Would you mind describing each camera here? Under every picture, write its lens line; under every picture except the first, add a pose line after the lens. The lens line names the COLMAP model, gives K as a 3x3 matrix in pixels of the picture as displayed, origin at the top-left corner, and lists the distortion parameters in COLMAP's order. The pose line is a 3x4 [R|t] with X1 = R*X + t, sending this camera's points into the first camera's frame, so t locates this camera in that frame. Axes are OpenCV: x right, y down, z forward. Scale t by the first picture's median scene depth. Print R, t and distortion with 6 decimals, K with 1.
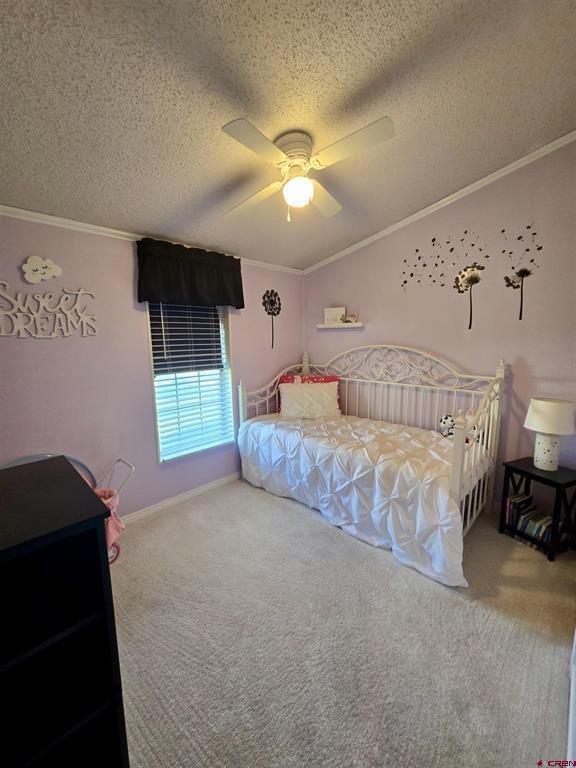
lens RADIAL K [[308.0, 0, 288.0], [0, 308.0, 384.0], [0, 0, 1]] dist [-0.022204, -0.000023]
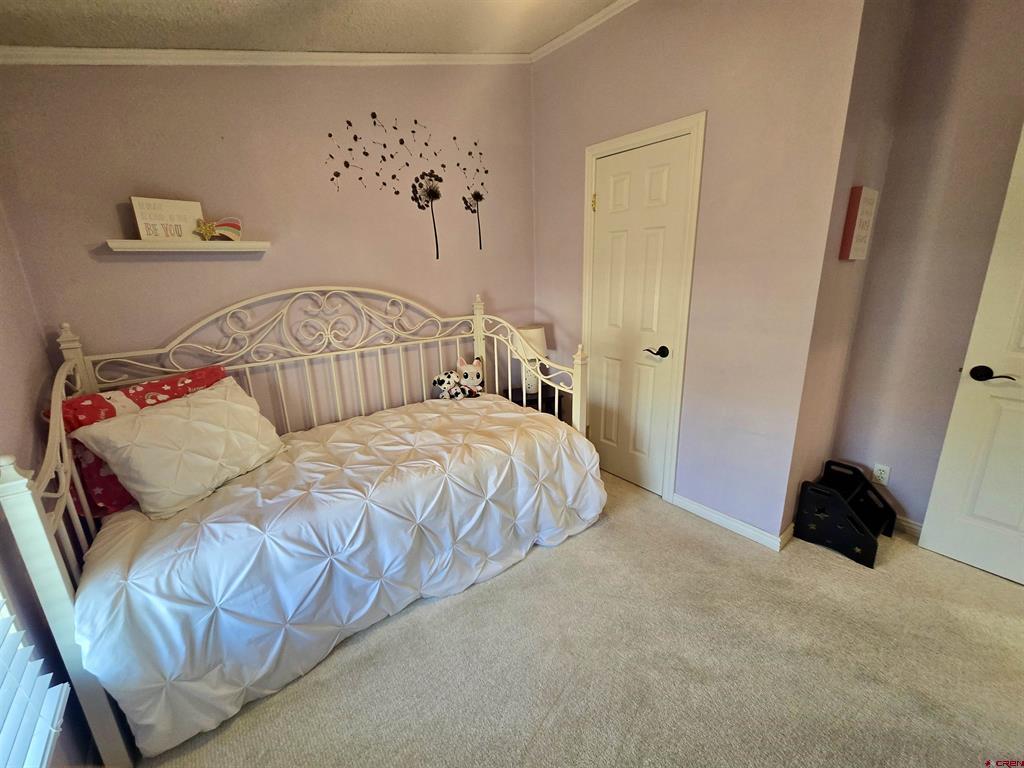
lens RADIAL K [[410.7, 0, 512.0], [0, 410.7, 384.0], [0, 0, 1]] dist [-0.022204, -0.000023]
pose [[0.134720, -0.258215, 0.956648, -0.459108], [0.172654, 0.956798, 0.233941, -0.085880], [-0.975726, 0.133652, 0.173482, 0.670454]]
